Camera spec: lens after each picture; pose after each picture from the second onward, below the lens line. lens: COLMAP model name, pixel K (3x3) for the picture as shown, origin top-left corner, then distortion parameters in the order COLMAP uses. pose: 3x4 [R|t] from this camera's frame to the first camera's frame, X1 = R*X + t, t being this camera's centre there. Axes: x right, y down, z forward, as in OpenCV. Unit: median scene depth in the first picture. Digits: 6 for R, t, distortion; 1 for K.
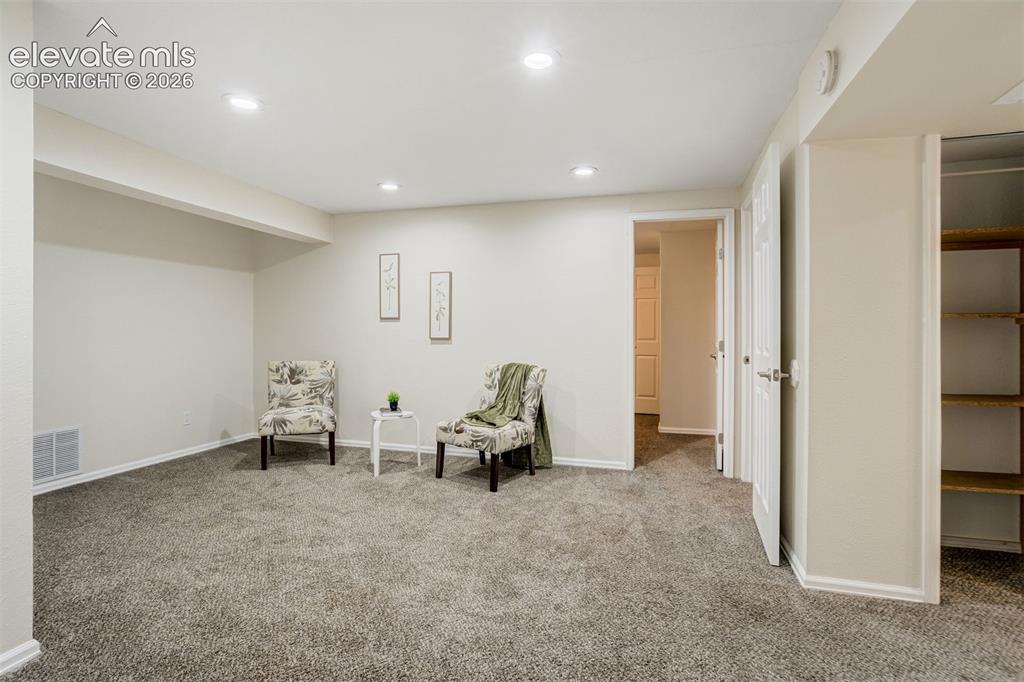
lens RADIAL K [[484.1, 0, 504.9], [0, 484.1, 337.3], [0, 0, 1]] dist [-0.048662, 0.029881]
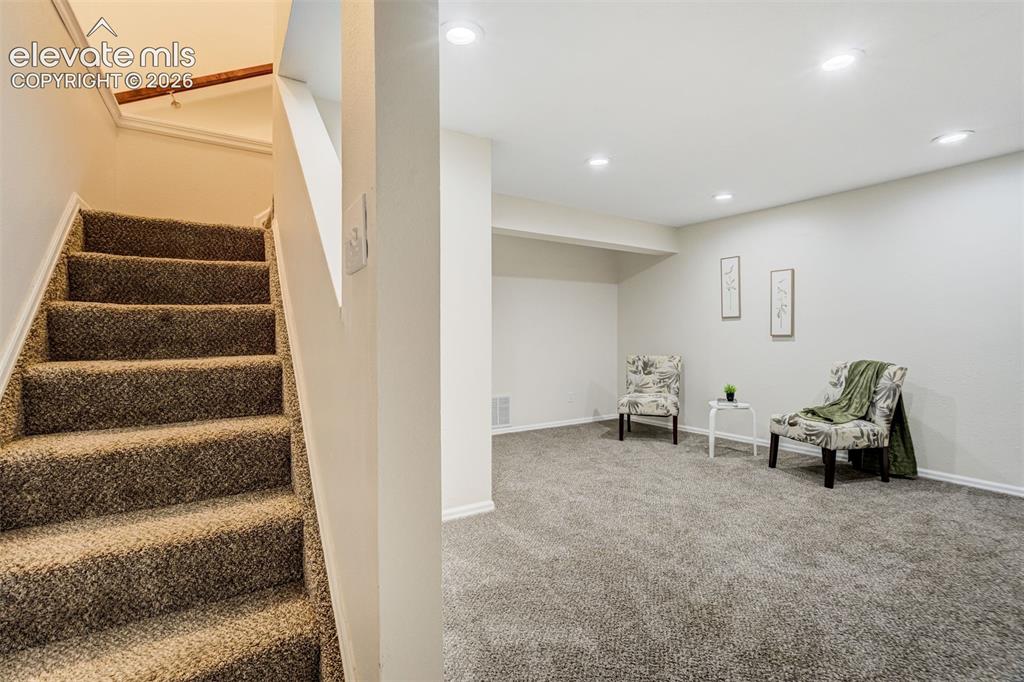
lens RADIAL K [[484.1, 0, 504.9], [0, 484.1, 337.3], [0, 0, 1]] dist [-0.048662, 0.029881]
pose [[0.737531, -0.007533, -0.675271, 0.136374], [-0.001979, 0.999909, -0.013316, 0.025082], [0.675310, 0.011158, 0.737449, -0.153225]]
